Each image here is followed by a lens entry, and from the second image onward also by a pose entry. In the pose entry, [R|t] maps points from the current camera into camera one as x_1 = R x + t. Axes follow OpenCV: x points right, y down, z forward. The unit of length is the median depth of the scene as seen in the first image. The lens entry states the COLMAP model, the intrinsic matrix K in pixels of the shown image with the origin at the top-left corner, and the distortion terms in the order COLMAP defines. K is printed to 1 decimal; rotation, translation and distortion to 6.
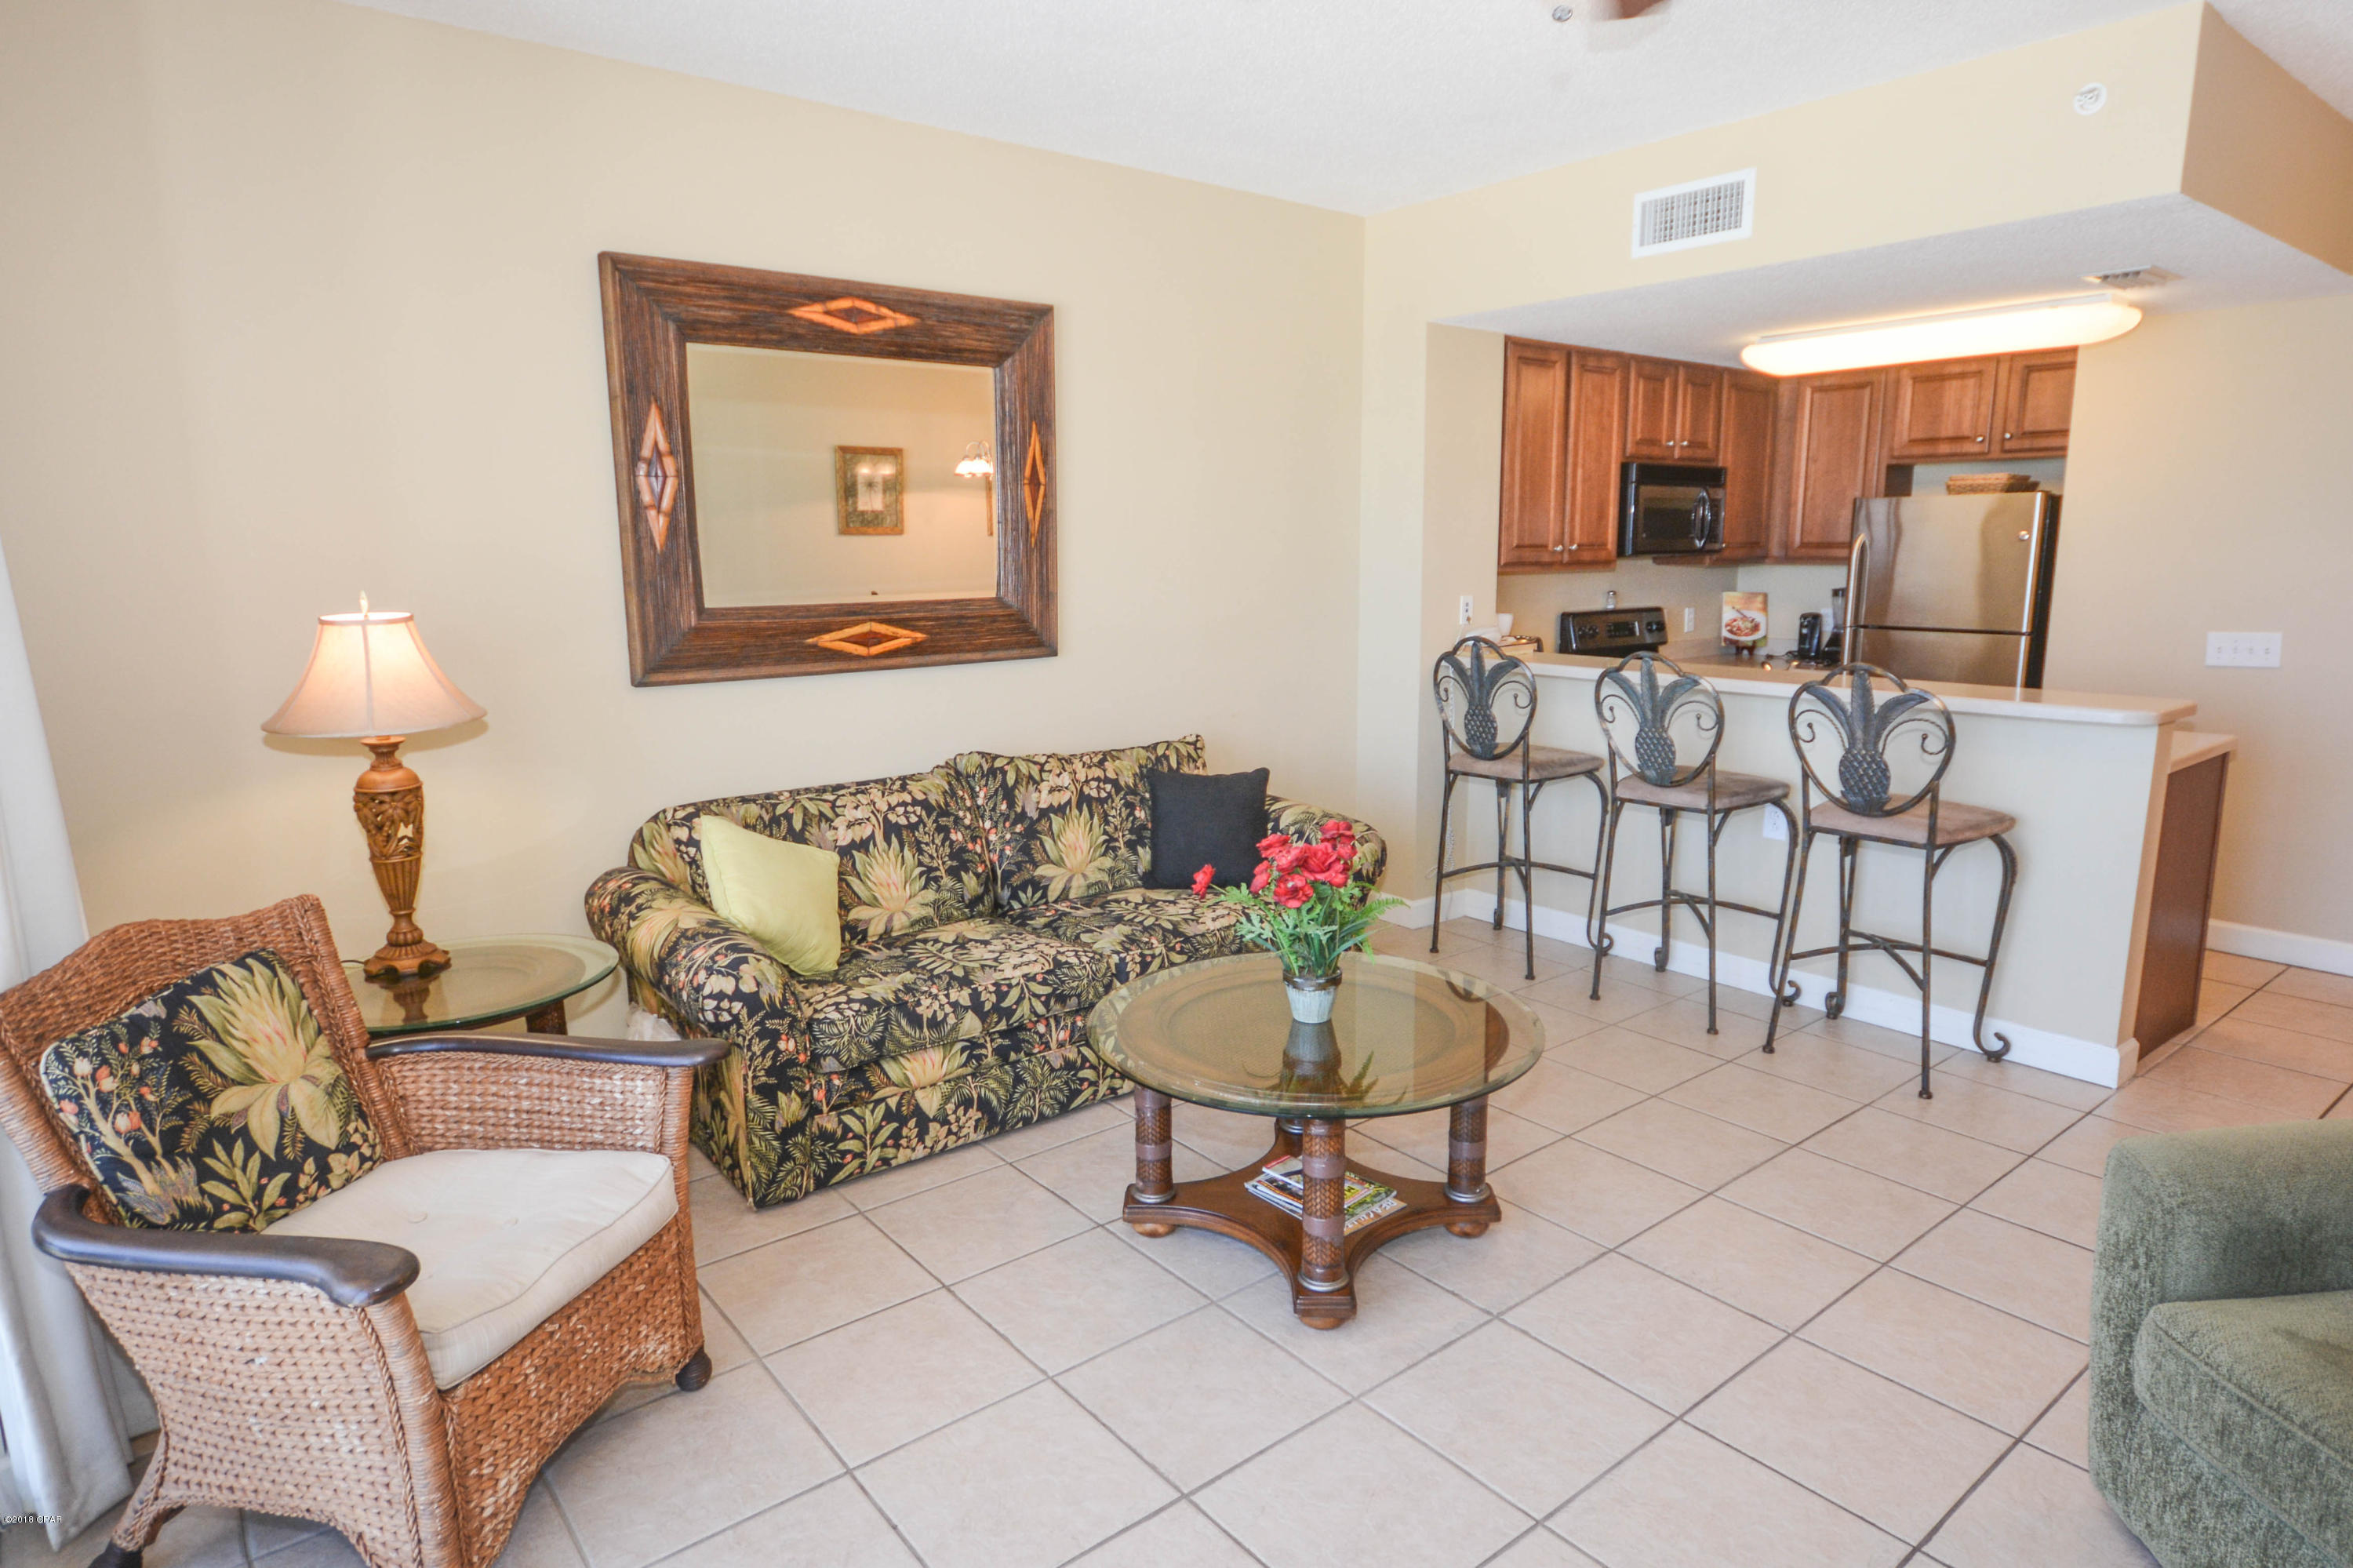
lens RADIAL K [[1328.9, 0, 1131.4], [0, 1328.9, 784.2], [0, 0, 1]] dist [-0.002014, 0.018922]
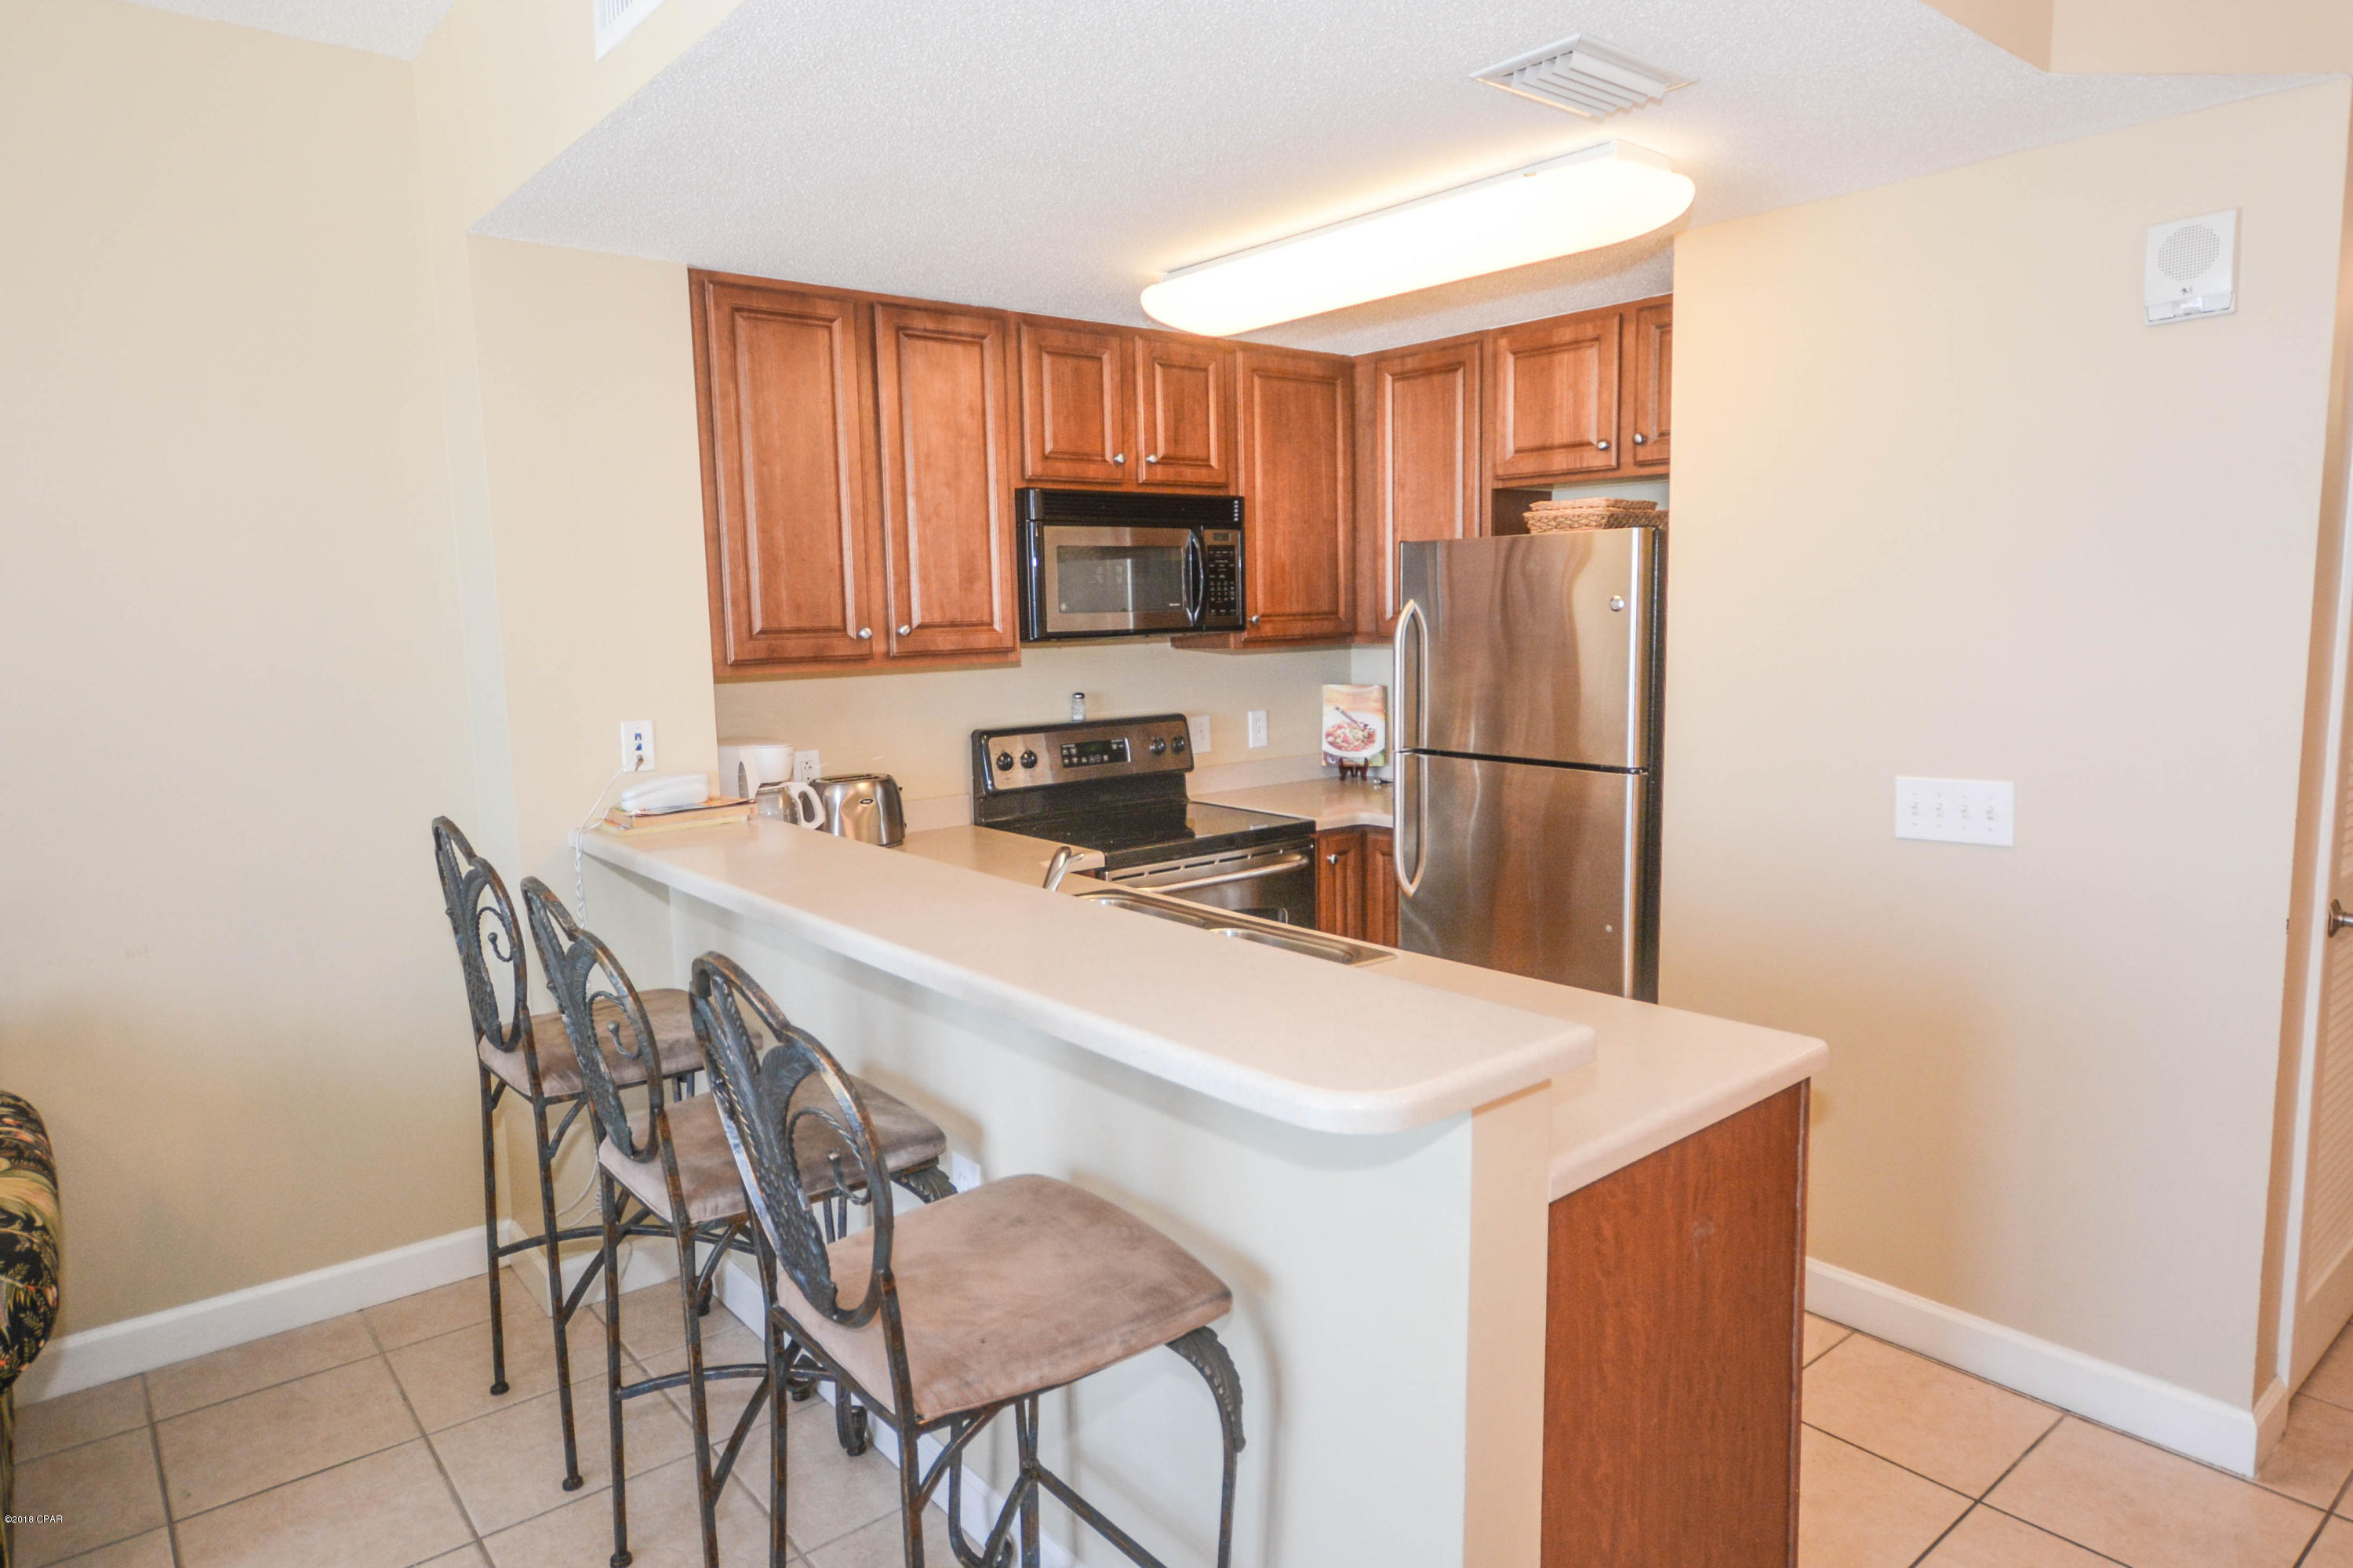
lens RADIAL K [[1341.1, 0, 1176.5], [0, 1341.1, 784.0], [0, 0, 1]] dist [-0.003895, 0.018374]
pose [[0.999883, -0.015308, 0.000049, 0.437990], [0.015295, 0.998845, -0.045539, -0.077296], [0.000648, 0.045535, 0.998963, 0.389436]]
